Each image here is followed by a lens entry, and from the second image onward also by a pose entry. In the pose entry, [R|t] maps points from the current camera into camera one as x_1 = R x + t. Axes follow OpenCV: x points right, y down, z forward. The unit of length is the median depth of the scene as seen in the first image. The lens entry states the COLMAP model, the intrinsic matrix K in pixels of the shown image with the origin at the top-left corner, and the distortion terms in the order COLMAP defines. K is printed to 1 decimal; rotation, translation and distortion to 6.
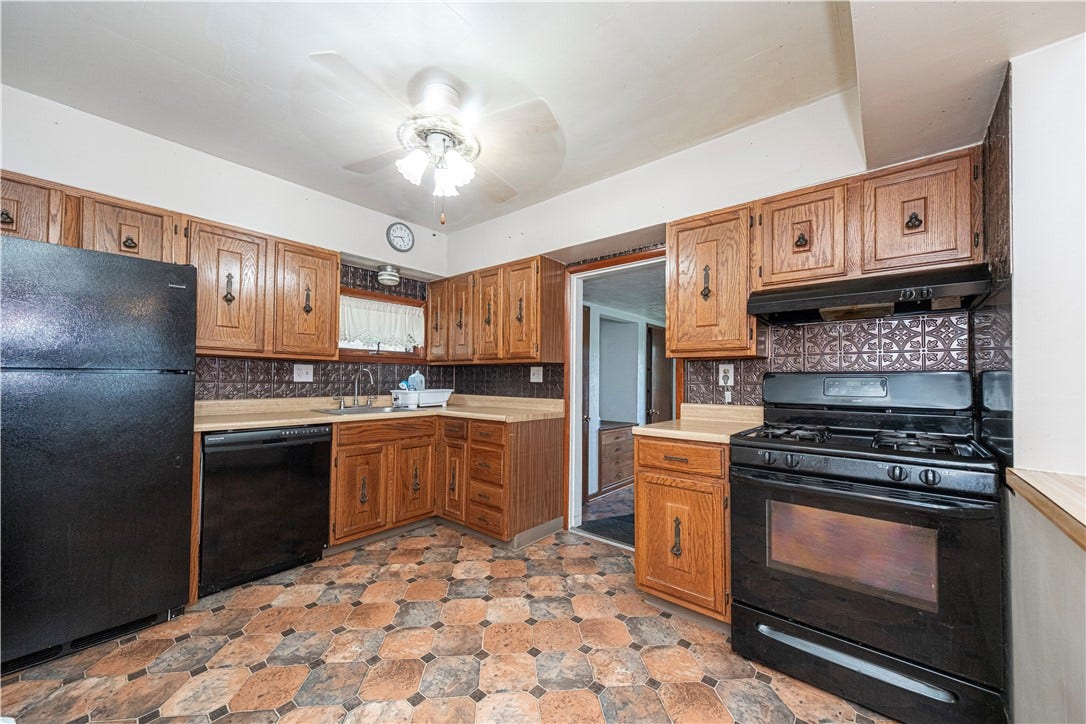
lens RADIAL K [[401.8, 0, 545.7], [0, 401.8, 370.0], [0, 0, 1]] dist [0.000053, -0.000252]
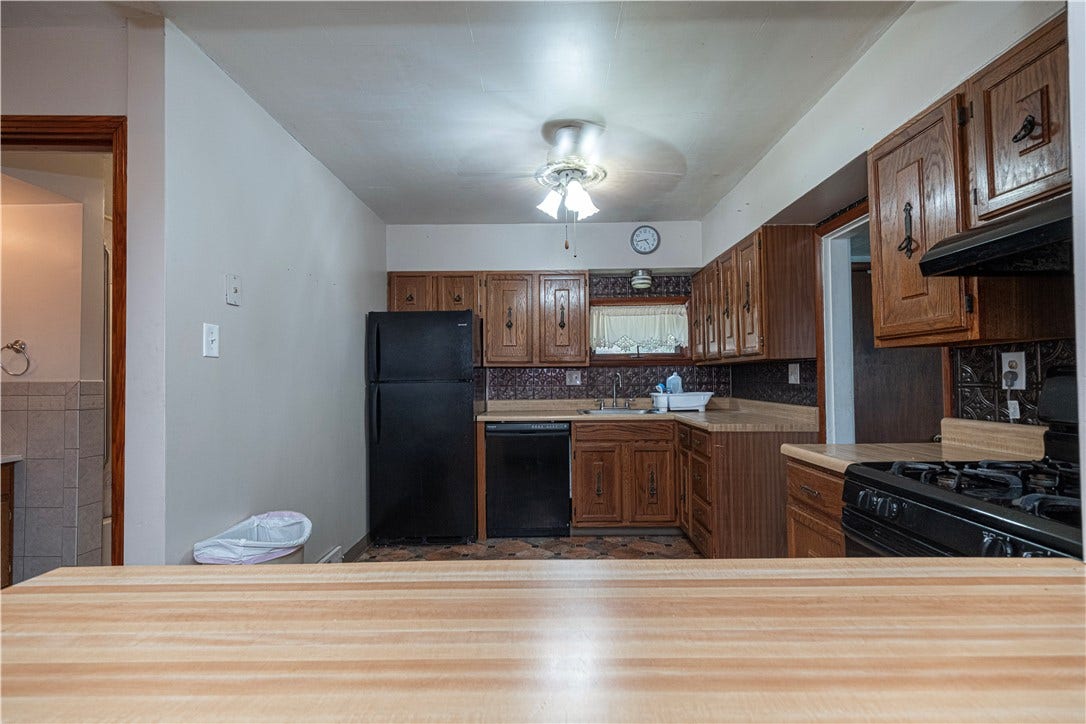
lens RADIAL K [[483.2, 0, 543.0], [0, 483.2, 362.0], [0, 0, 1]] dist [0.001854, -0.000066]
pose [[0.635305, -0.042625, -0.771084, 0.444611], [0.034779, 0.999042, -0.026571, -0.004393], [0.771478, -0.009937, 0.636178, 0.040447]]
